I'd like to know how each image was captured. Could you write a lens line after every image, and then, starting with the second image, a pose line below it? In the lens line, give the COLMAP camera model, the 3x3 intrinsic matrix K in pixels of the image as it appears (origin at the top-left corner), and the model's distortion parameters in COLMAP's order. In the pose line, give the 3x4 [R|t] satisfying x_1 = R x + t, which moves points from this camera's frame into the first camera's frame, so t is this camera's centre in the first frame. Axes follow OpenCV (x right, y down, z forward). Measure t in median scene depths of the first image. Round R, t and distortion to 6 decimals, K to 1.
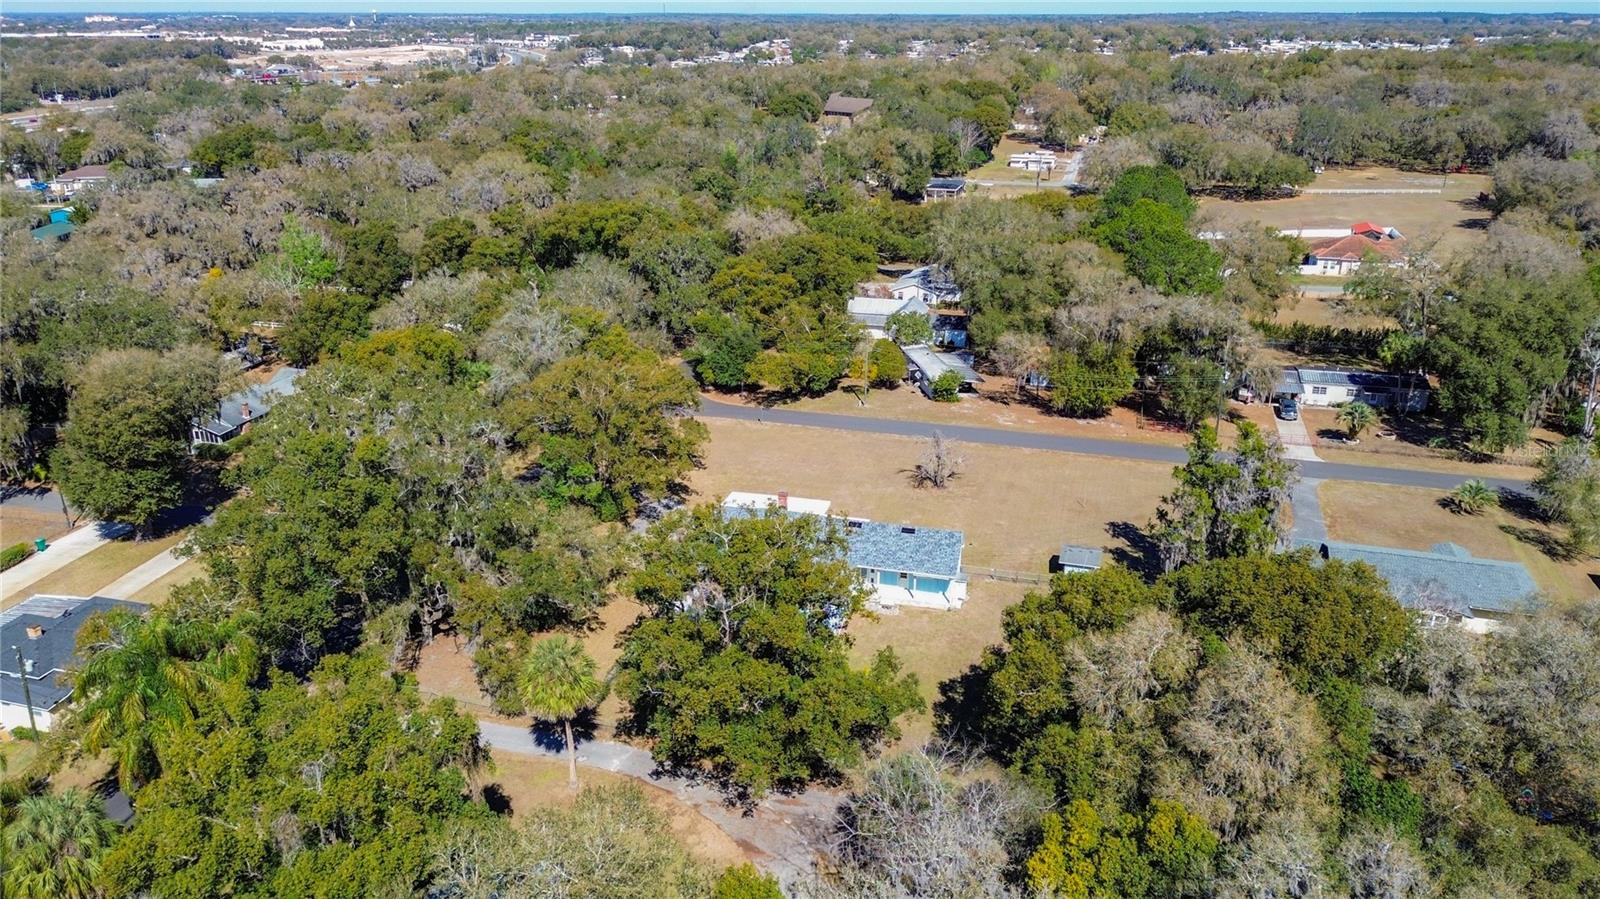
lens RADIAL K [[1153.1, 0, 799.7], [0, 1153.1, 441.1], [0, 0, 1]] dist [0.041476, -0.052064]
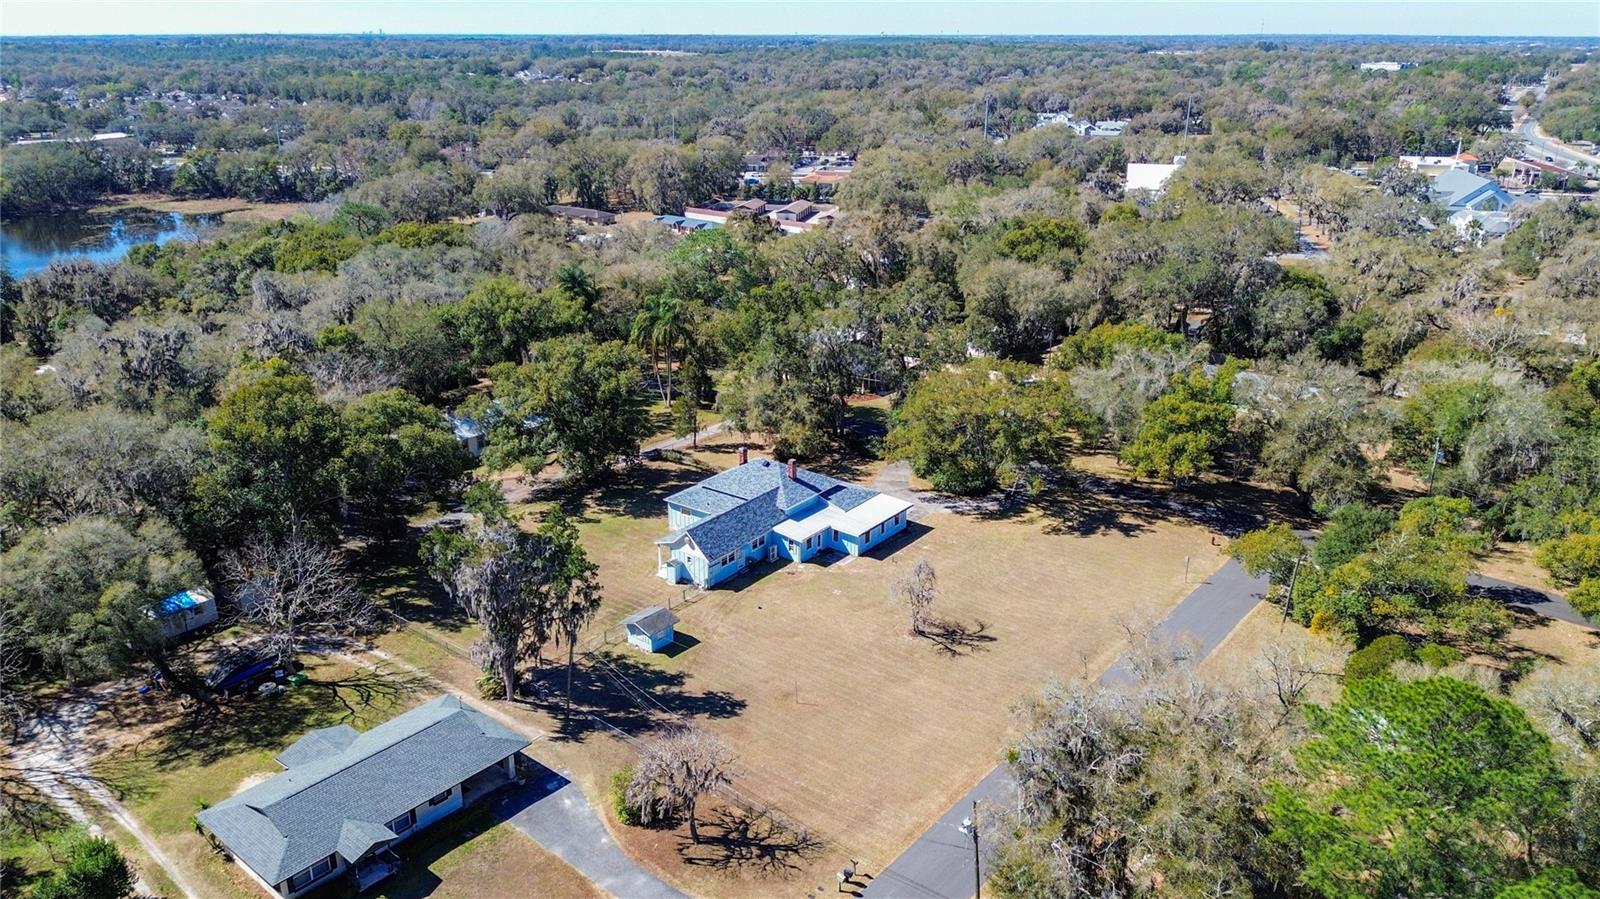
lens RADIAL K [[1153.1, 0, 803.4], [0, 1153.1, 457.2], [0, 0, 1]] dist [0.041476, -0.052064]
pose [[-0.388304, 0.317743, -0.865020, 0.432434], [-0.321847, 0.832807, 0.450386, -0.212979], [0.863501, 0.453291, -0.221117, 0.561875]]
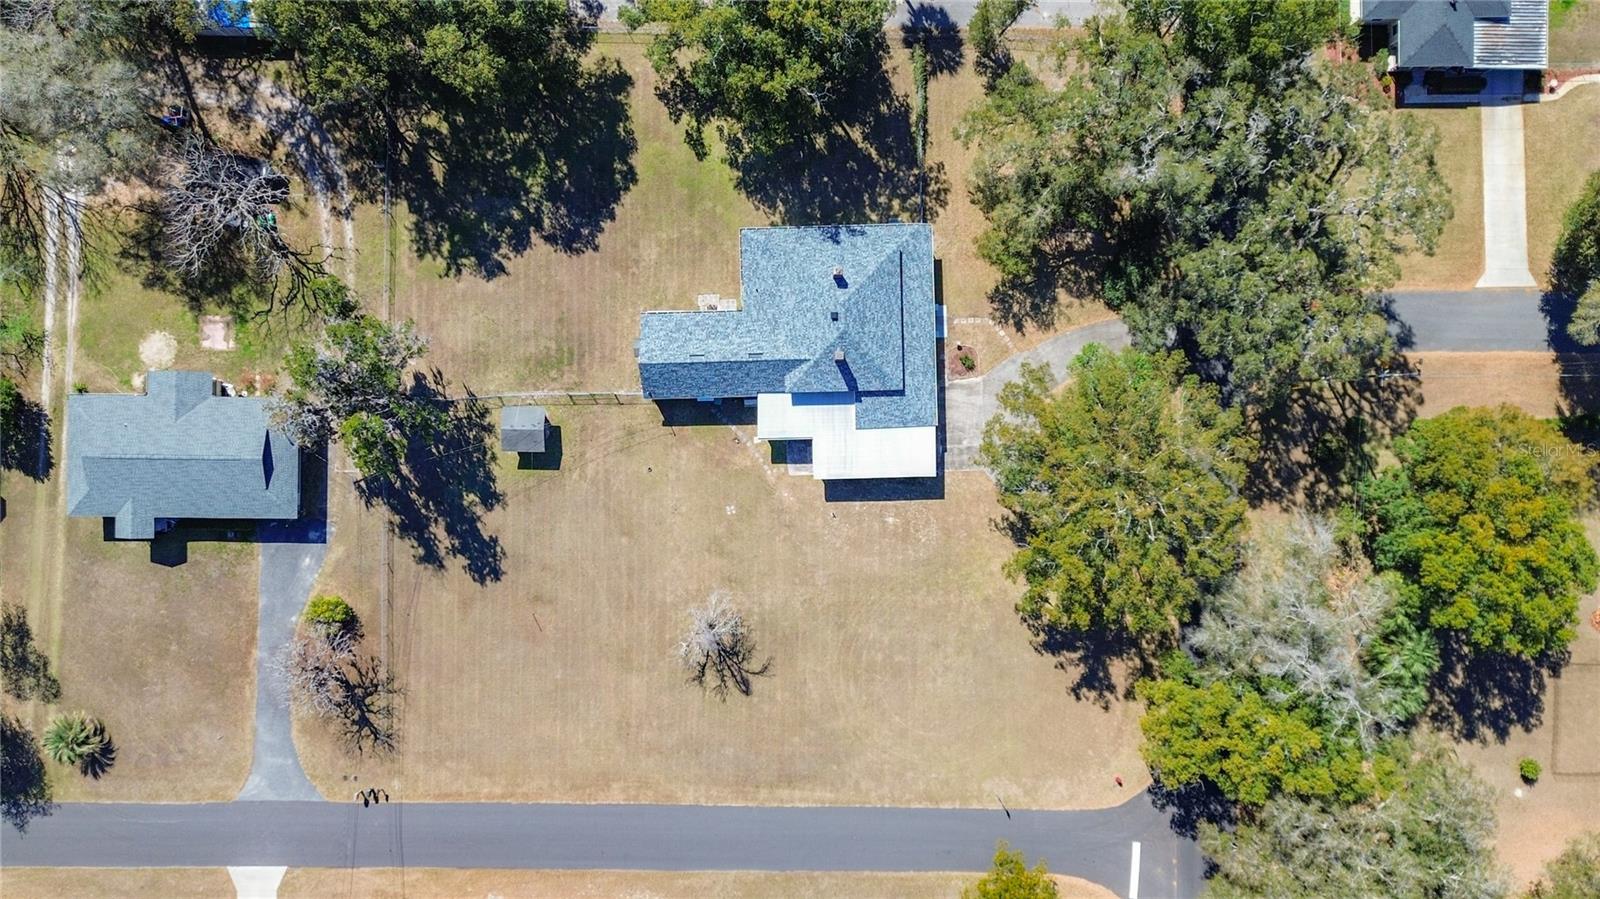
lens RADIAL K [[1153.1, 0, 788.4], [0, 1153.1, 461.2], [0, 0, 1]] dist [0.041476, -0.052064]
pose [[-0.962165, 0.272296, -0.009690, 0.024701], [-0.105998, -0.341311, 0.933954, -0.356800], [0.251005, 0.899645, 0.357261, 0.333957]]
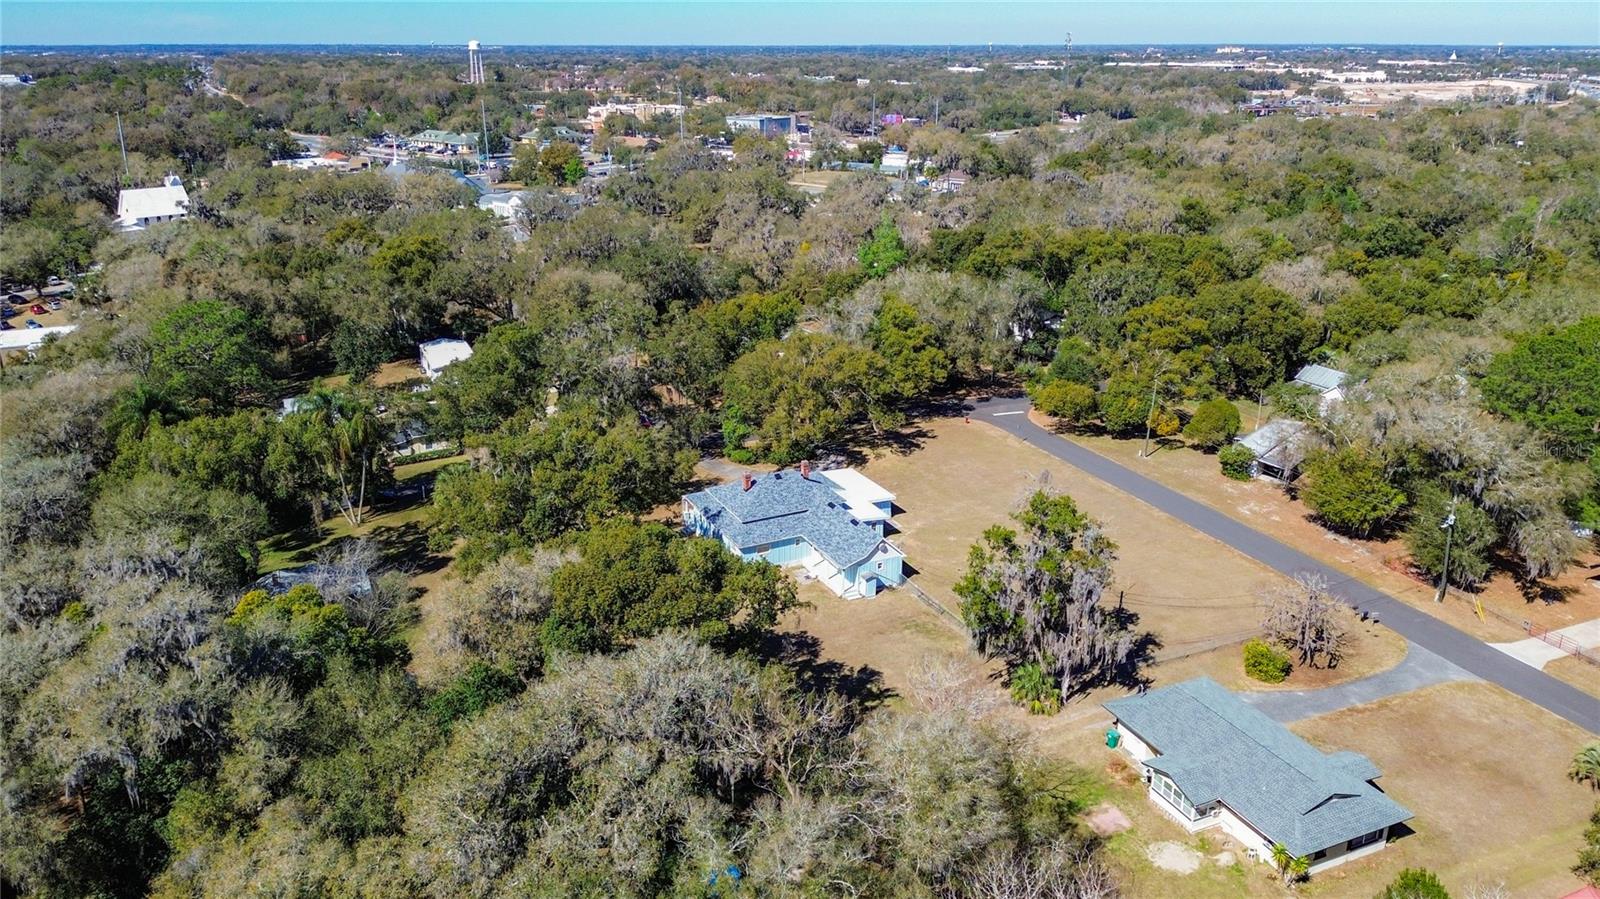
lens RADIAL K [[1153.1, 0, 803.8], [0, 1153.1, 450.9], [0, 0, 1]] dist [0.041476, -0.052064]
pose [[0.652567, 0.252269, -0.714504, 0.360970], [-0.264315, 0.959509, 0.097370, -0.035402], [0.710136, 0.125314, 0.692822, 0.087411]]
